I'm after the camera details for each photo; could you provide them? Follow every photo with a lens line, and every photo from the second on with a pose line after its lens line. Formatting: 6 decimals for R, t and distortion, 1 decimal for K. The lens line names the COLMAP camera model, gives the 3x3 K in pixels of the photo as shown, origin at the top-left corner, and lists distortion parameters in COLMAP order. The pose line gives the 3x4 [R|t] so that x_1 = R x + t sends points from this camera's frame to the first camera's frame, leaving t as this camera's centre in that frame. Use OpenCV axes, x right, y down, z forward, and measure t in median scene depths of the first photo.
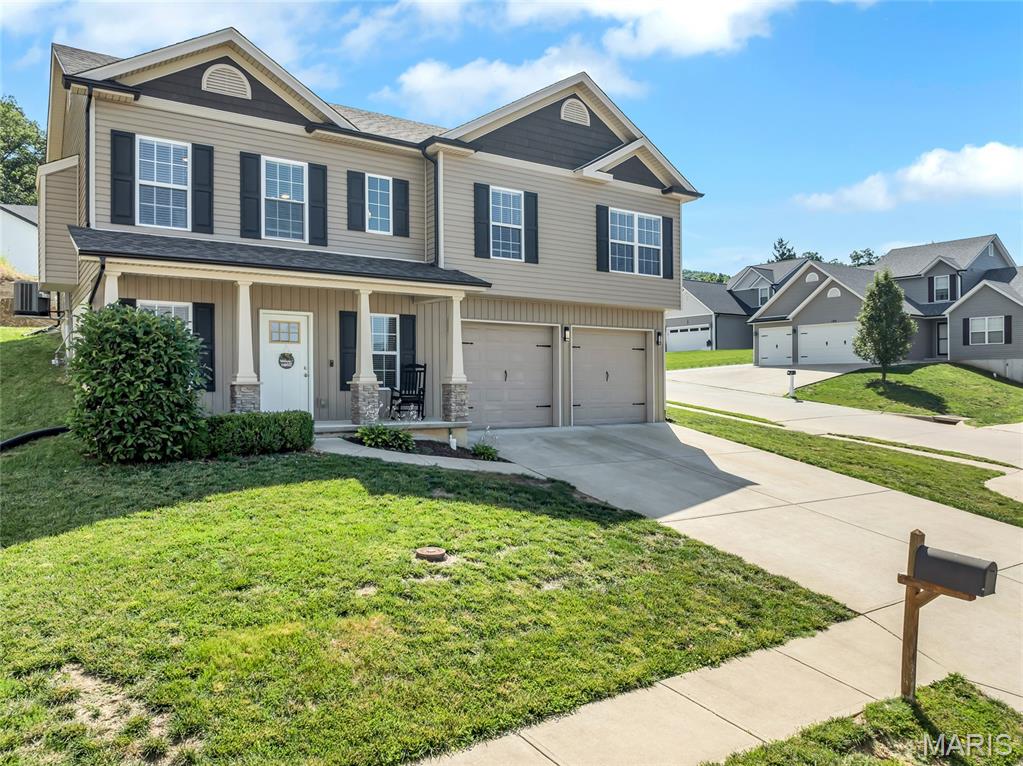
lens RADIAL K [[747.1, 0, 511.5], [0, 747.1, 383.0], [0, 0, 1]] dist [-0.024700, -0.001181]
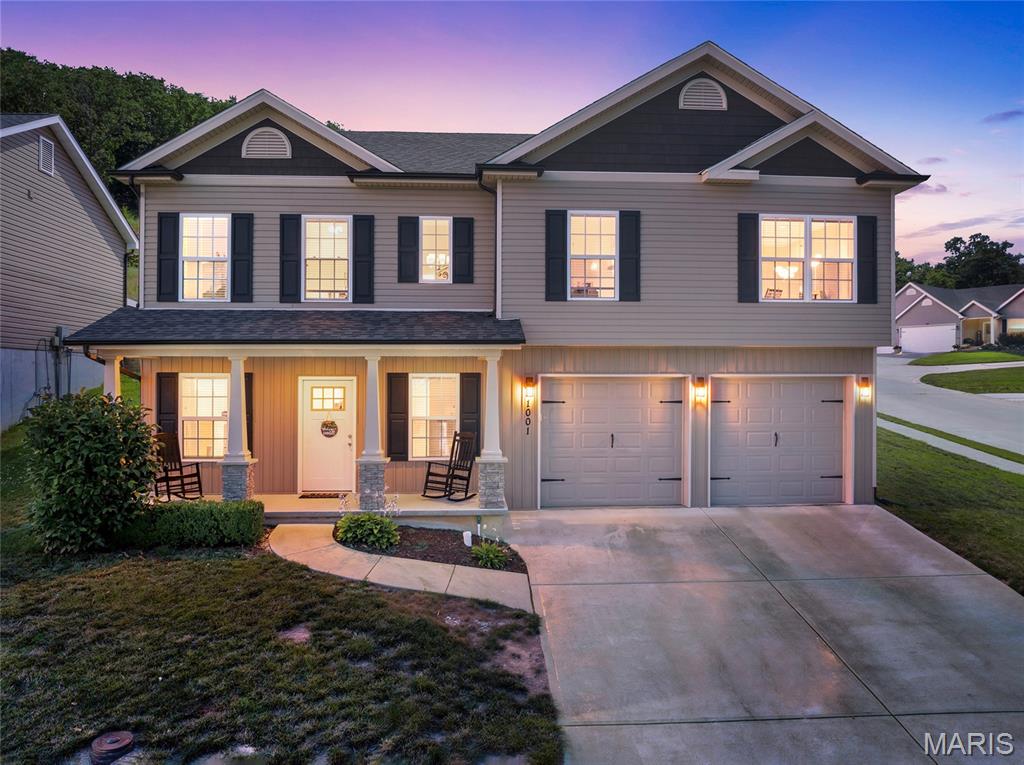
lens RADIAL K [[729.8, 0, 512.0], [0, 729.8, 382.5], [0, 0, 1]] dist [-0.029566, -0.002040]
pose [[0.859679, -0.000800, -0.510834, 0.337380], [0.000686, 1.000000, -0.000412, -0.080886], [0.510834, 0.000004, 0.859679, 0.300532]]
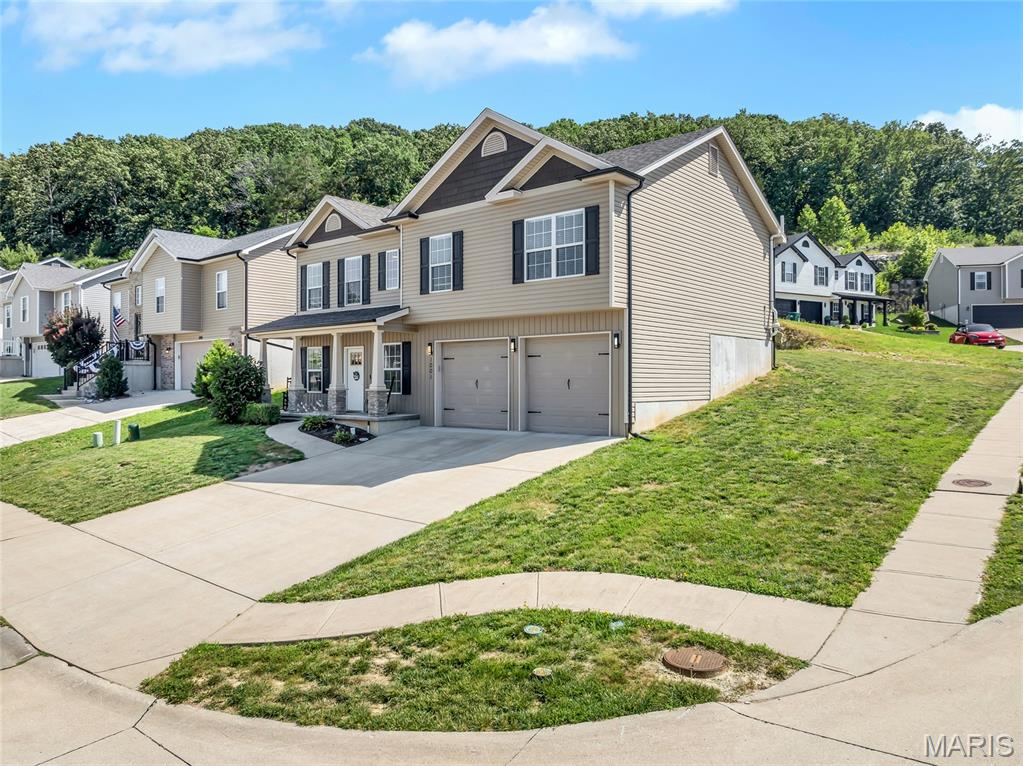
lens RADIAL K [[729.0, 0, 511.5], [0, 729.0, 383.0], [0, 0, 1]] dist [-0.029566, -0.002040]
pose [[0.259375, -0.001305, -0.965776, 1.282850], [-0.000201, 0.999999, -0.001406, -0.010936], [0.965777, 0.000559, 0.259374, 0.848785]]
